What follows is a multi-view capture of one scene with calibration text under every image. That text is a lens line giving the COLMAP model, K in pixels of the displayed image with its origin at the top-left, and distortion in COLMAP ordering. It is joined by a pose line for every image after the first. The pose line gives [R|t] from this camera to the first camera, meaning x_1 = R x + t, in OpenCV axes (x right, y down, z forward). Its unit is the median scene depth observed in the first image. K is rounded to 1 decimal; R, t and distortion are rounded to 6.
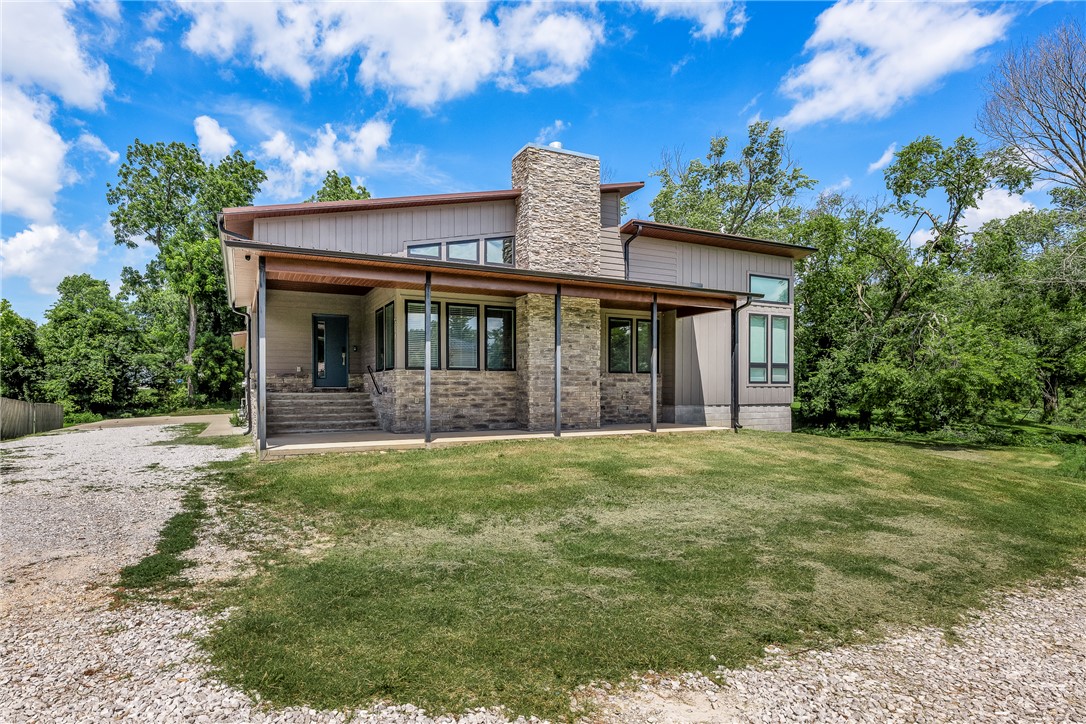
lens RADIAL K [[476.5, 0, 547.0], [0, 476.5, 391.2], [0, 0, 1]] dist [0.005111, -0.000206]
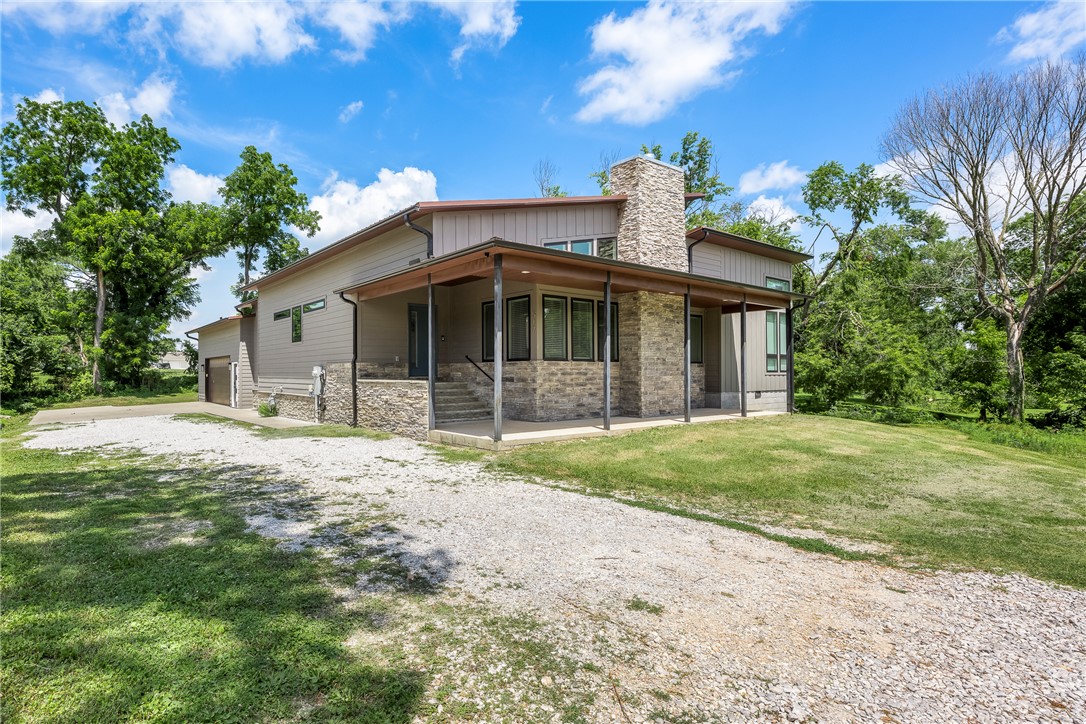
lens RADIAL K [[467.0, 0, 542.2], [0, 467.0, 364.6], [0, 0, 1]] dist [-0.000125, 0.000102]
pose [[0.986509, 0.003870, 0.163662, -0.281577], [0.000339, 0.999670, -0.025683, -0.006351], [-0.163707, 0.025392, 0.986182, -0.006317]]
